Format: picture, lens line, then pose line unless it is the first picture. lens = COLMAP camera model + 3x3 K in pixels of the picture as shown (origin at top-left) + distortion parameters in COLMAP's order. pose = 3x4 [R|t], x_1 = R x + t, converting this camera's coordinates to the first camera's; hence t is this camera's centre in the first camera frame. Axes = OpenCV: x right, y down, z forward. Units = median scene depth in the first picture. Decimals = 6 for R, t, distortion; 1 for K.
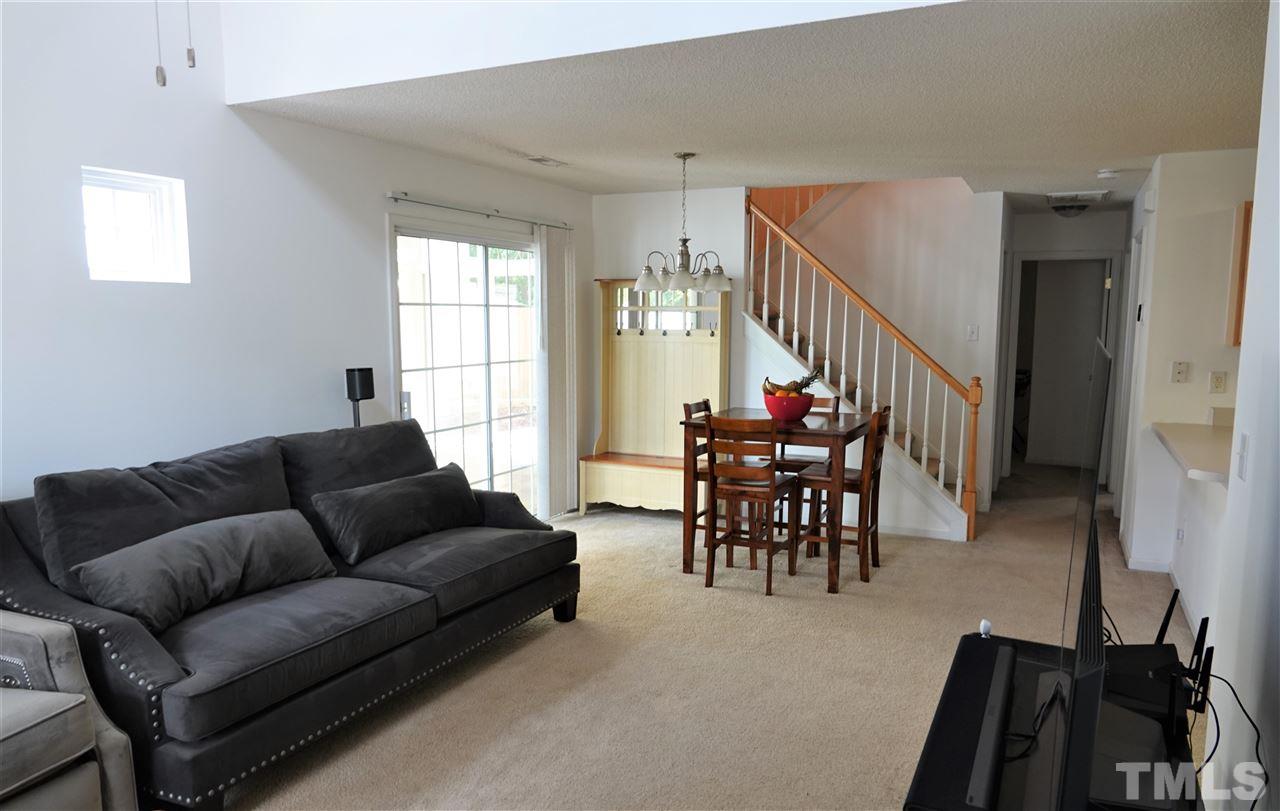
lens RADIAL K [[886.3, 0, 642.3], [0, 886.3, 427.3], [0, 0, 1]] dist [-0.000810, 0.002789]
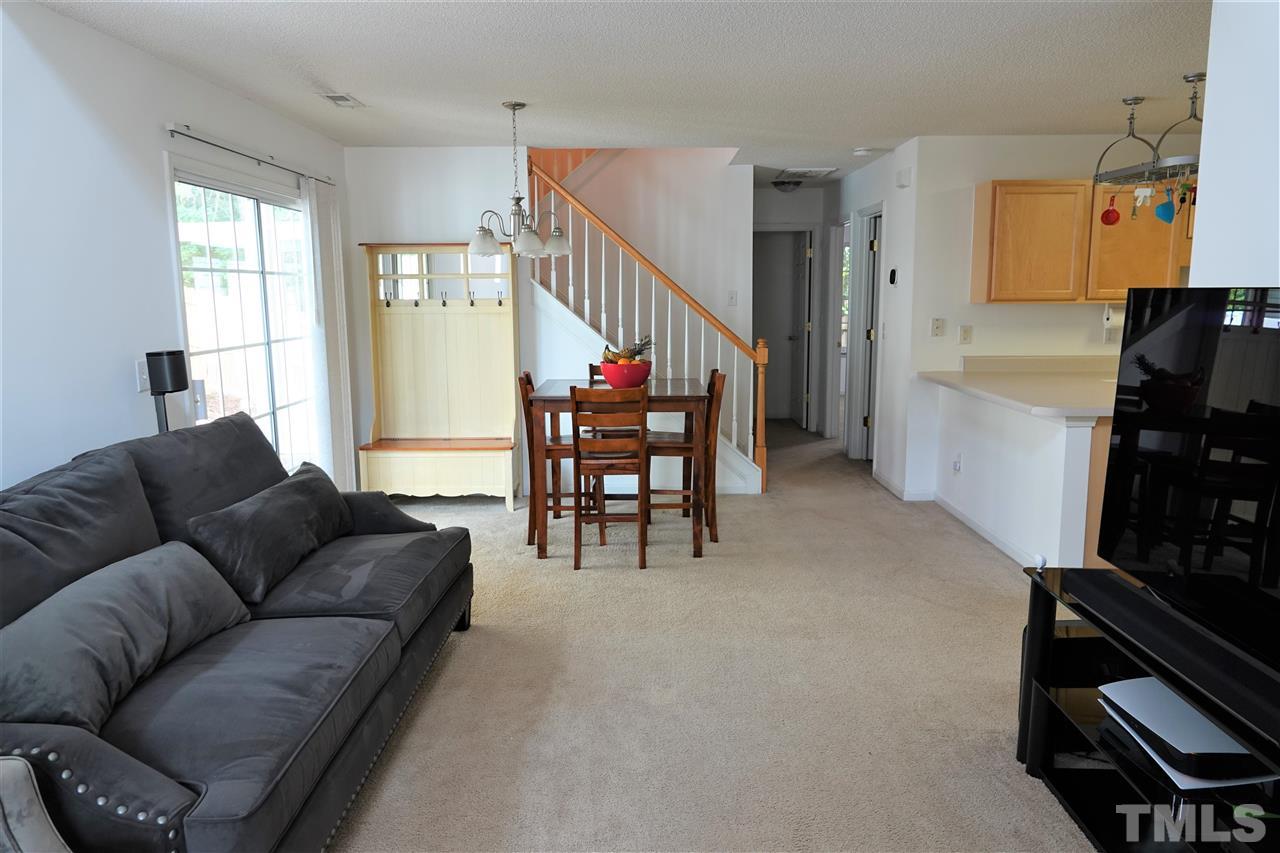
lens RADIAL K [[882.8, 0, 640.0], [0, 882.8, 426.5], [0, 0, 1]] dist [-0.000371, 0.002050]
pose [[0.905651, -0.076051, 0.417148, -0.291911], [0.064531, 0.997045, 0.041672, -0.007698], [-0.419085, -0.010821, 0.907883, 0.141306]]
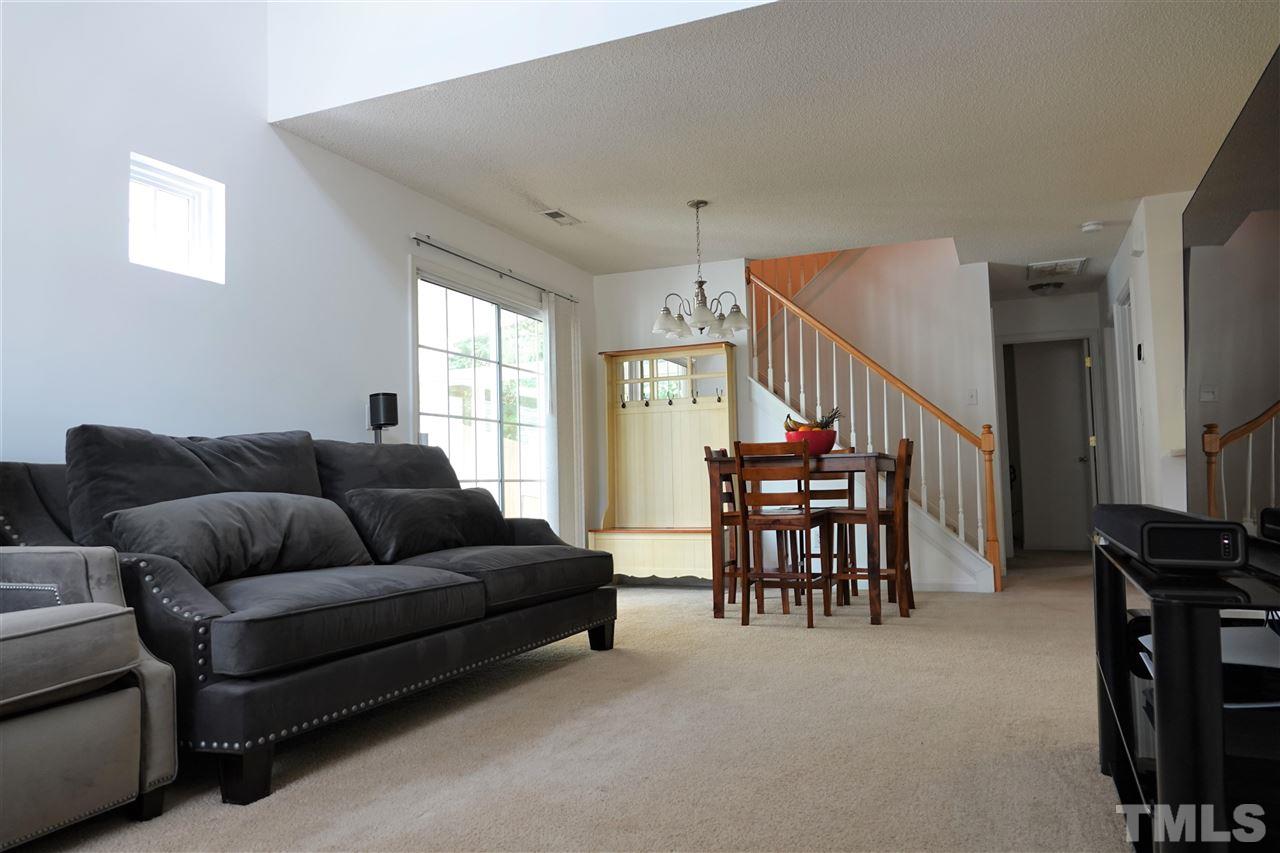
lens RADIAL K [[882.8, 0, 640.0], [0, 882.8, 426.5], [0, 0, 1]] dist [-0.000371, 0.002050]
pose [[0.998629, -0.024487, 0.046257, -0.089838], [0.032817, 0.981442, -0.188931, 0.173129], [-0.040772, 0.190190, 0.980900, 0.046685]]
